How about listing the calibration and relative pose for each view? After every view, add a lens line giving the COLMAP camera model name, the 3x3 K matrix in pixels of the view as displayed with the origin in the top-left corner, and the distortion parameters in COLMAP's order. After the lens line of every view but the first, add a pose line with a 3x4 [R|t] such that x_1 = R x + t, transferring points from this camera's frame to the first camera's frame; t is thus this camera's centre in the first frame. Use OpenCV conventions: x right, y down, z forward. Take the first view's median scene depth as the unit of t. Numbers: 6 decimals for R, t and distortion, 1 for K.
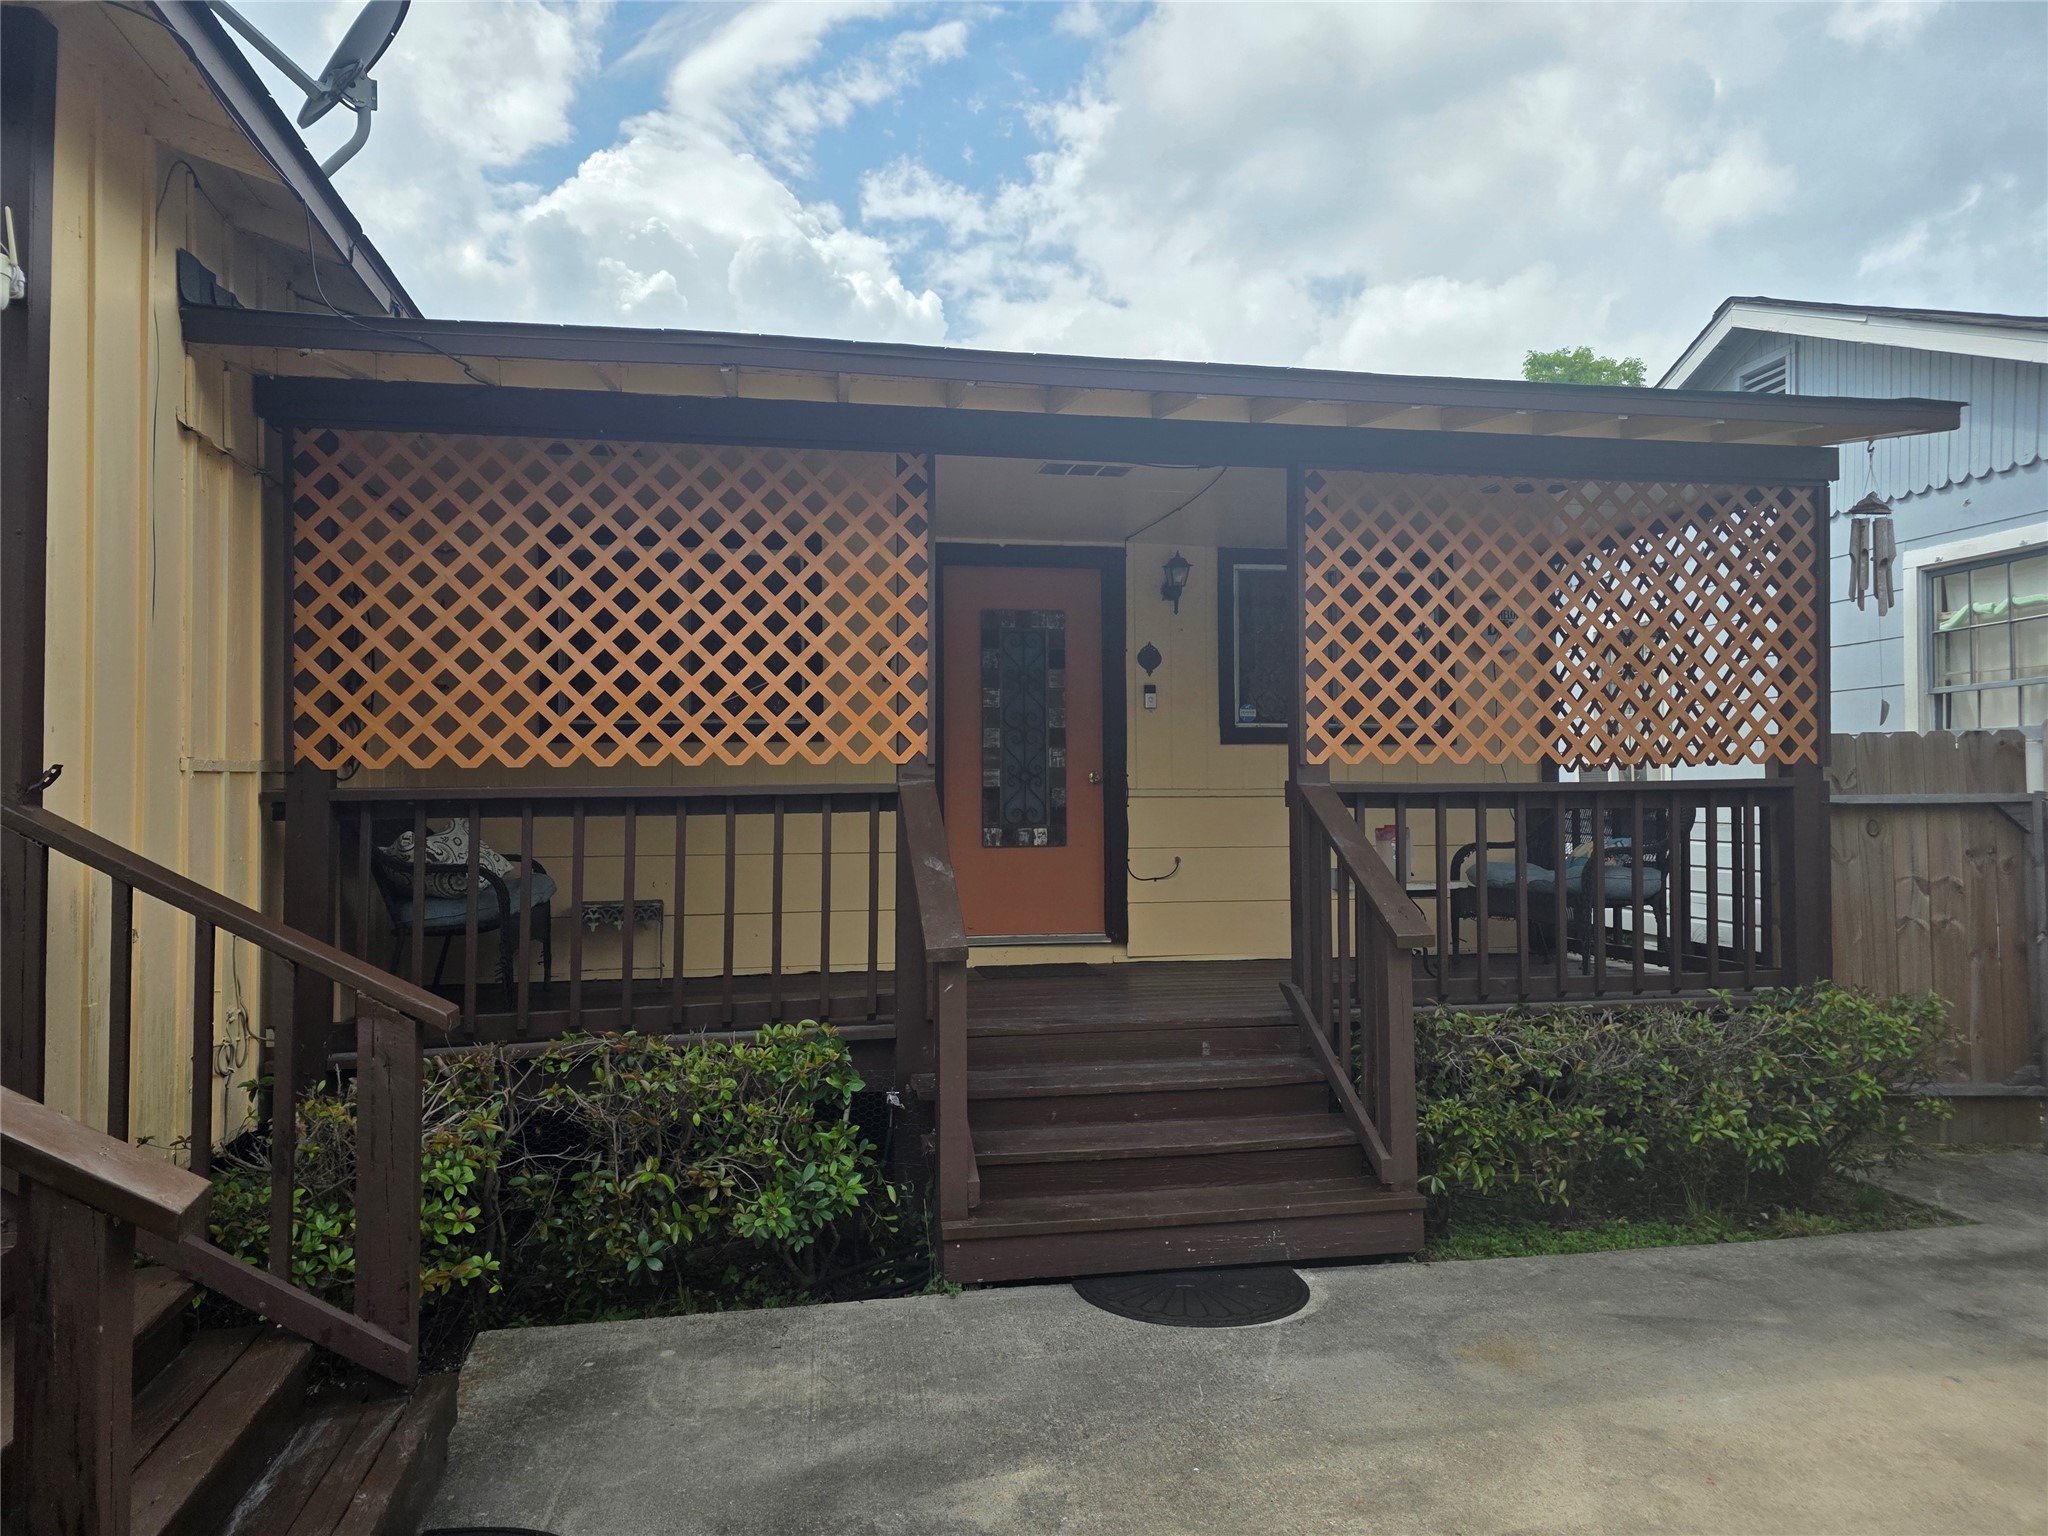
lens RADIAL K [[1362.1, 0, 1017.4], [0, 1362.1, 744.2], [0, 0, 1]] dist [0.065173, -0.063113]
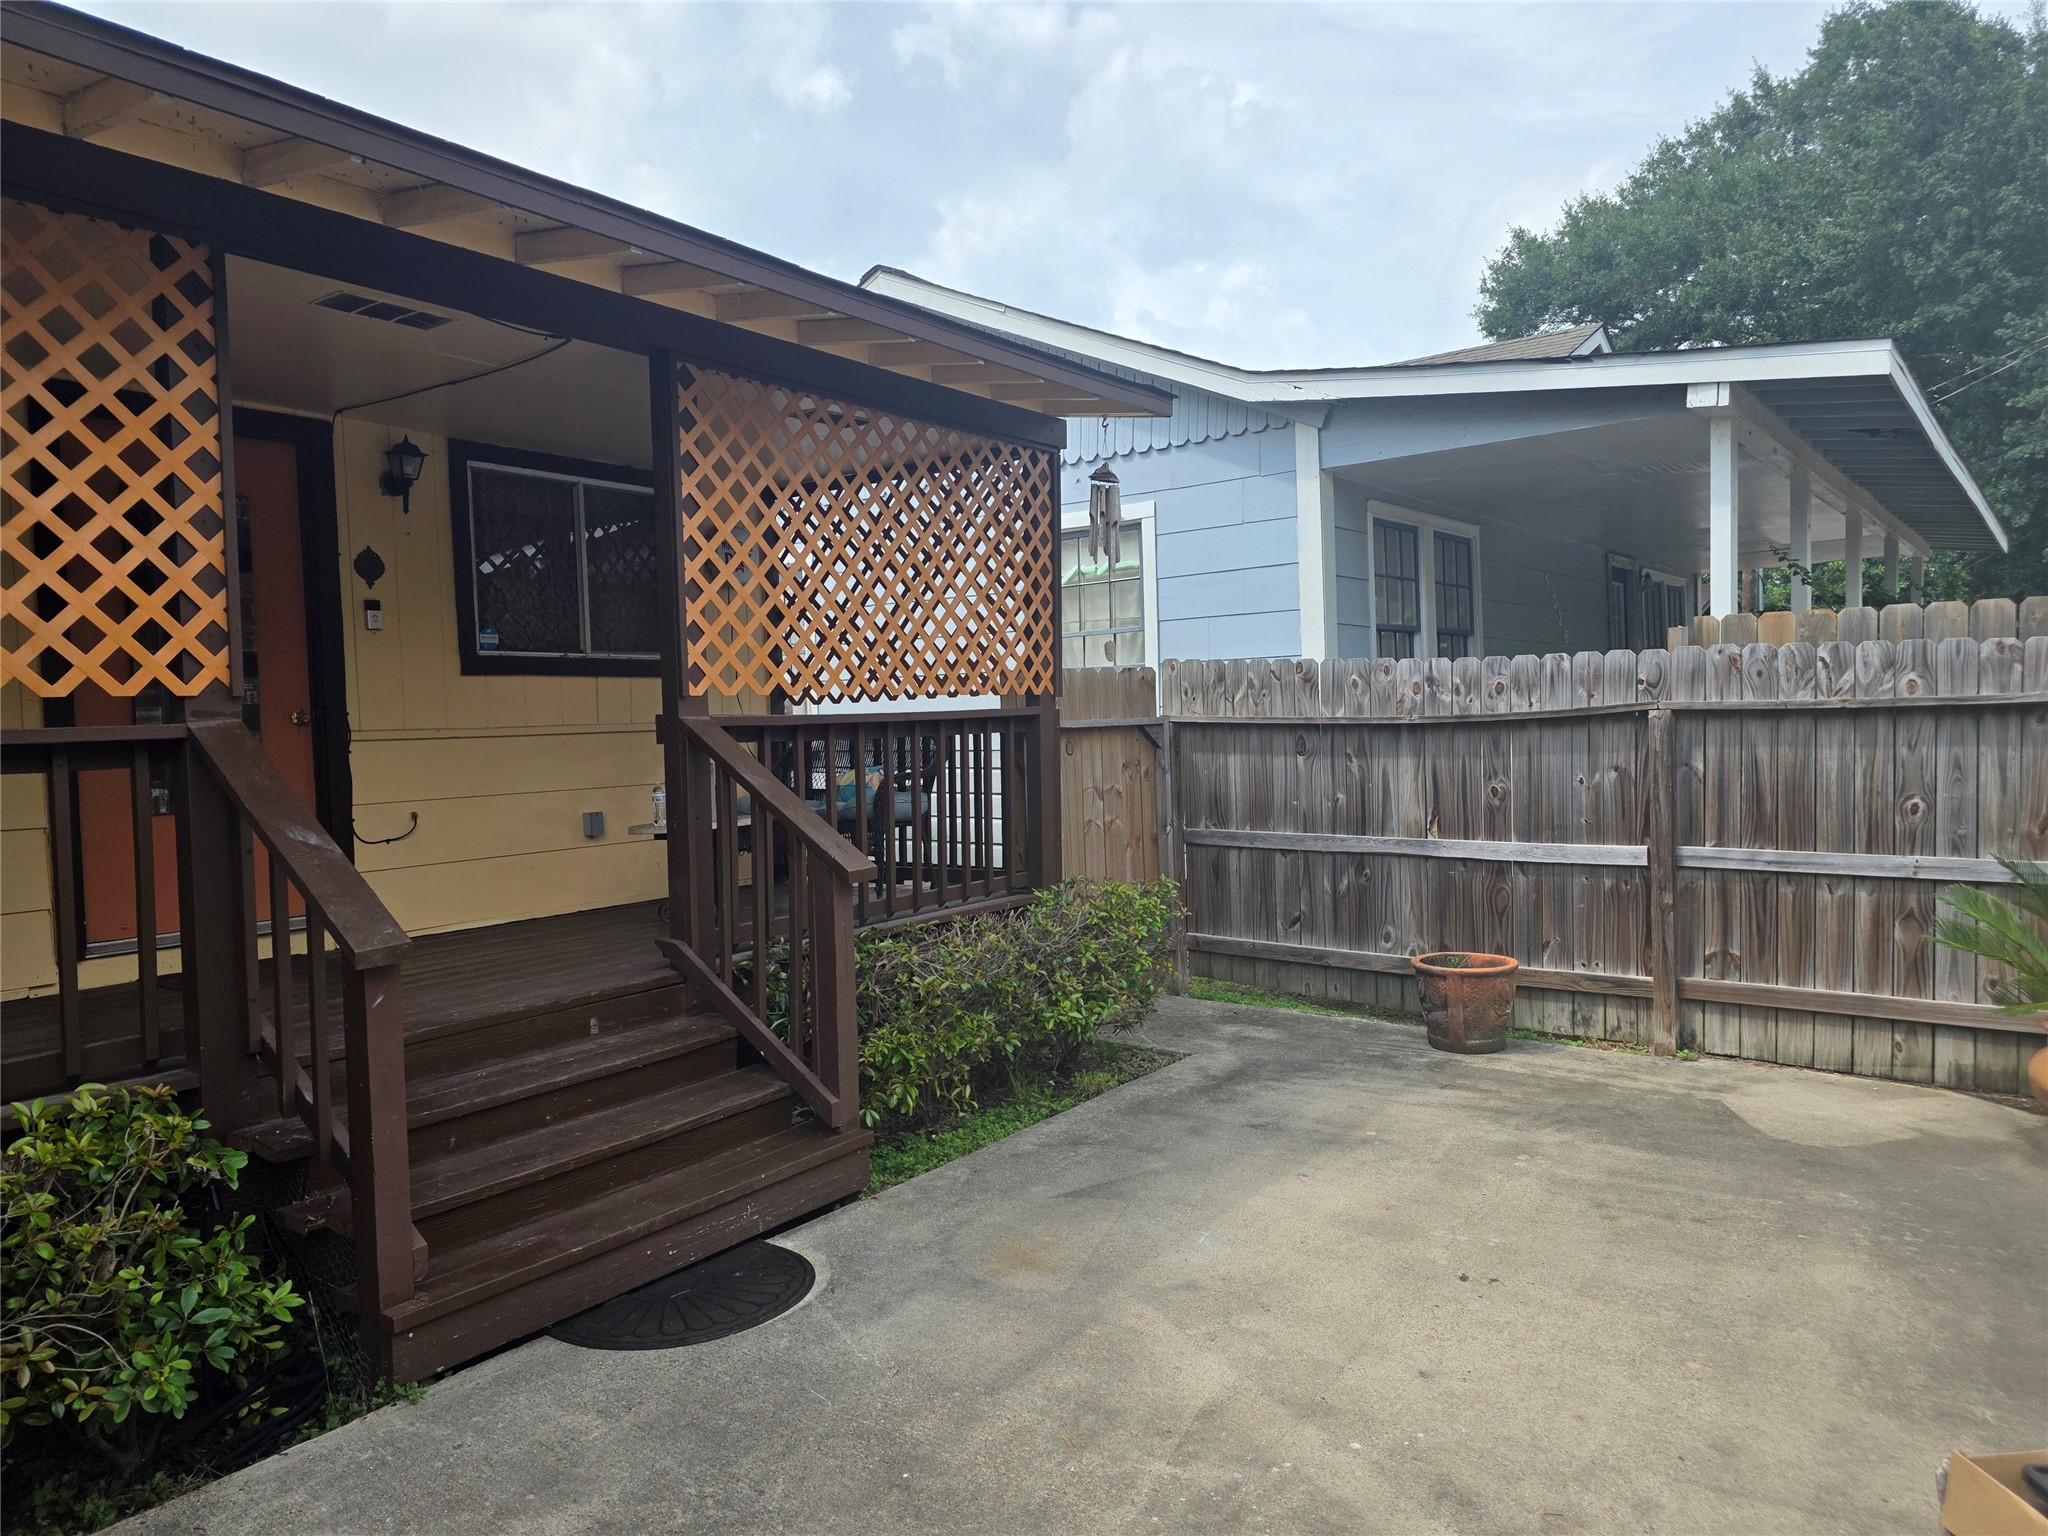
lens RADIAL K [[1362.1, 0, 1028.6], [0, 1362.1, 774.7], [0, 0, 1]] dist [0.065173, -0.063113]
pose [[0.734268, -0.043668, 0.677453, -0.263148], [-0.001010, 0.997858, 0.065417, 0.008446], [-0.678859, -0.048718, 0.732651, 0.205897]]
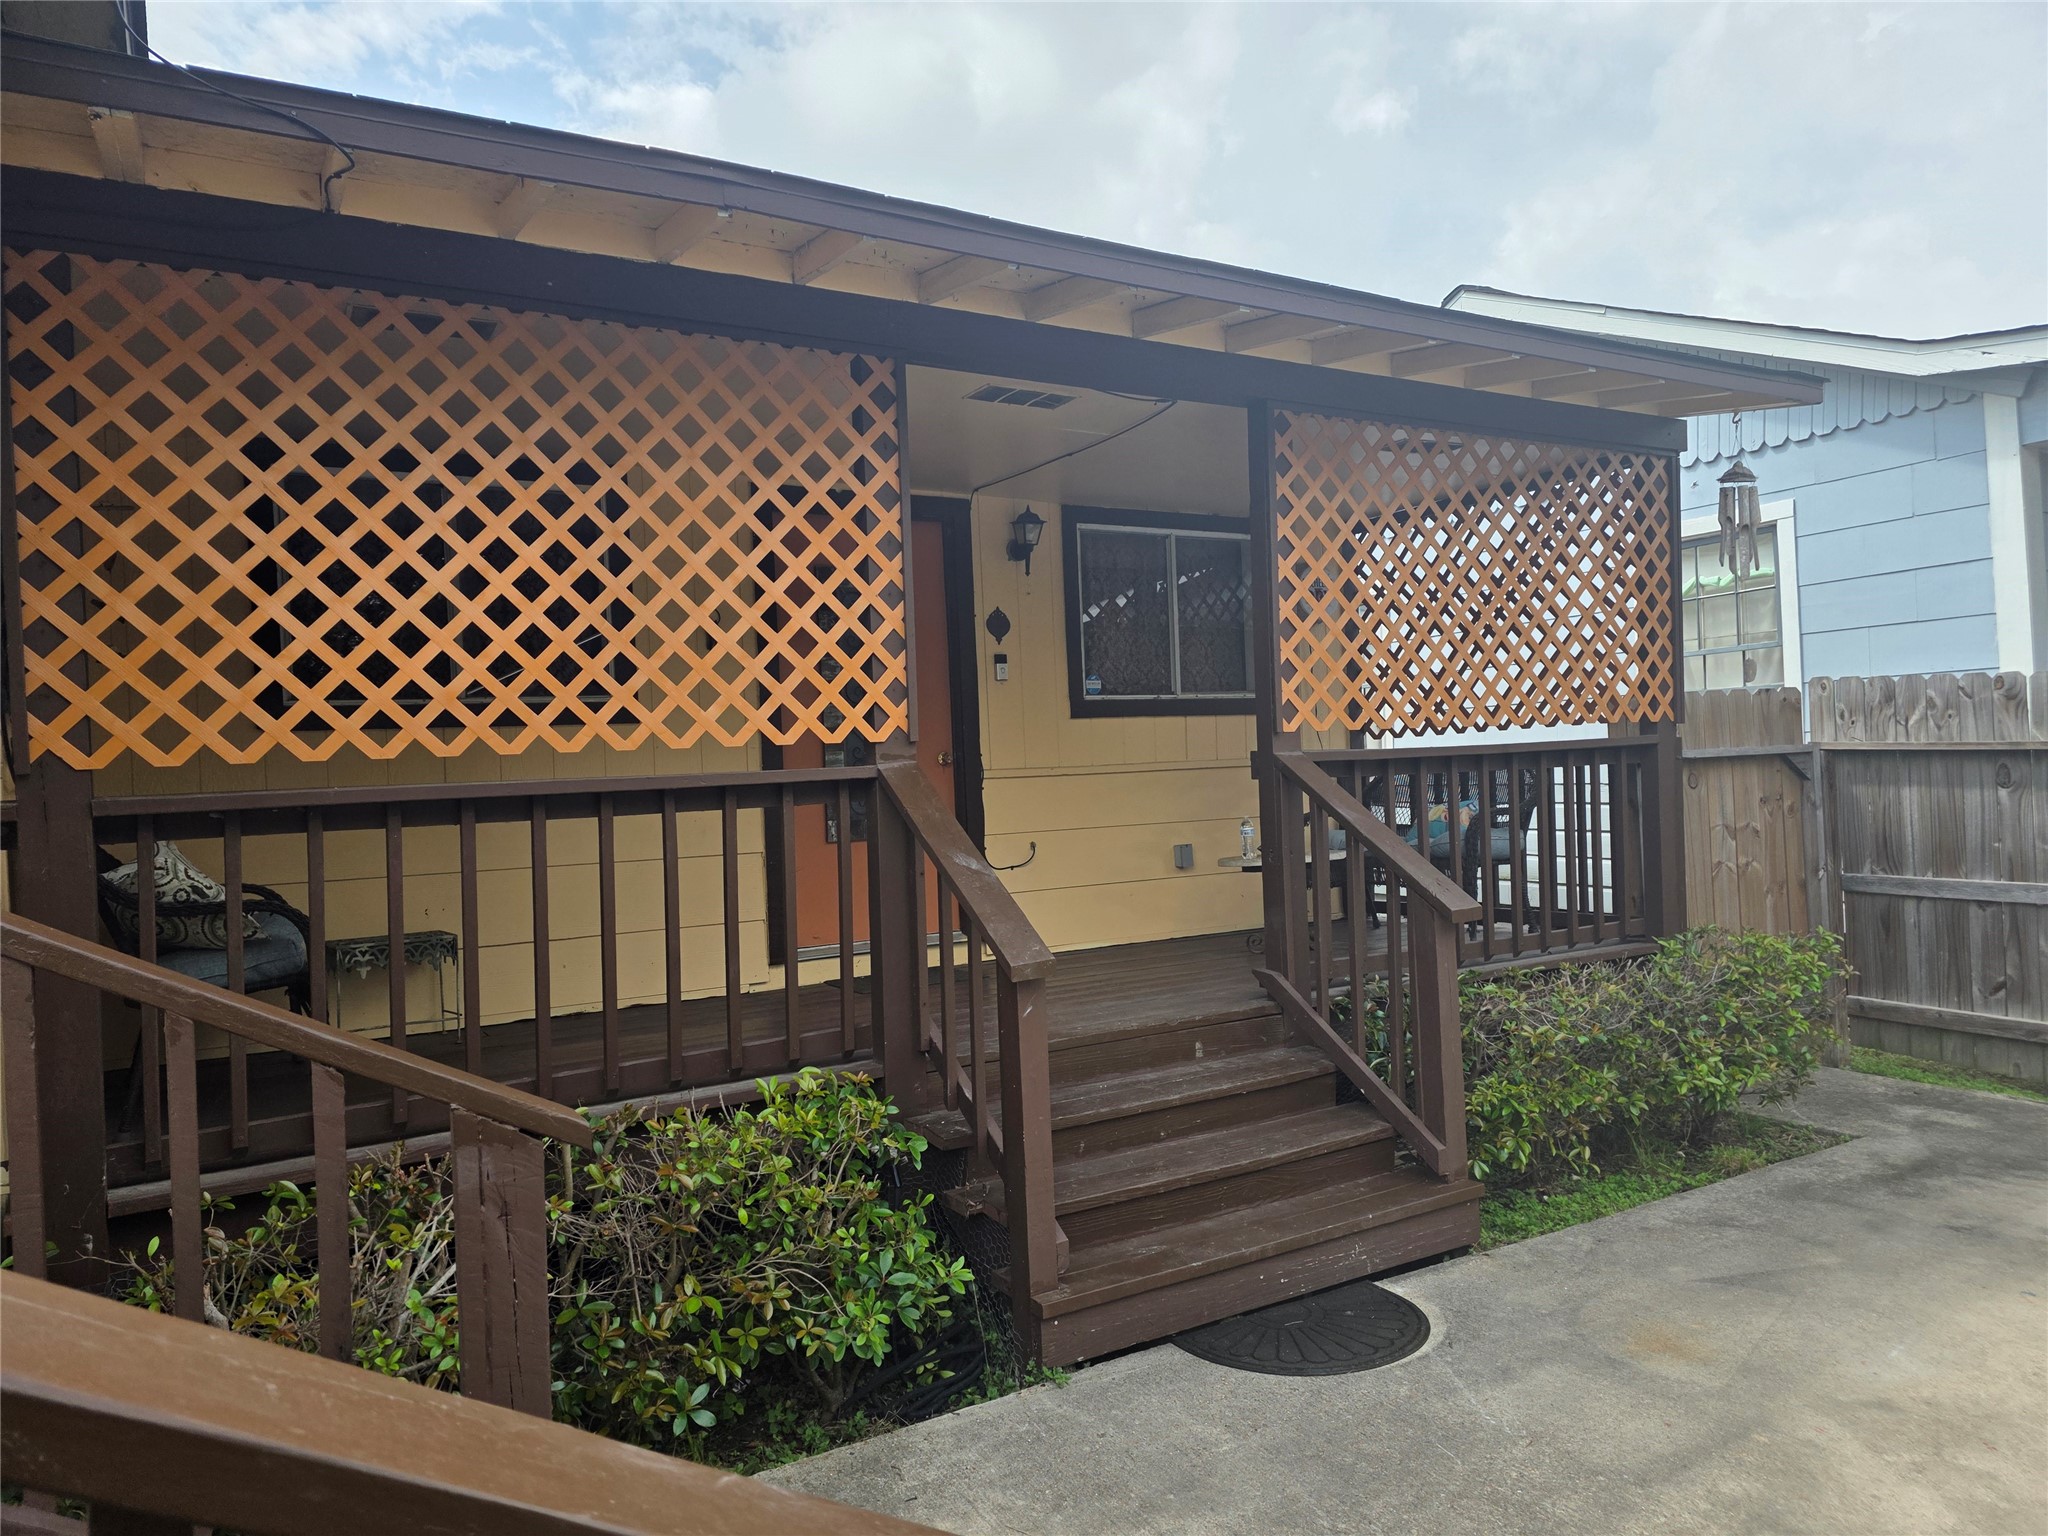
lens RADIAL K [[1362.1, 0, 1030.0], [0, 1362.1, 771.0], [0, 0, 1]] dist [0.065173, -0.063113]
pose [[0.940901, -0.033233, 0.337048, -0.289594], [0.023830, 0.999204, 0.031999, 0.008309], [-0.337843, -0.022076, 0.940943, 0.213395]]
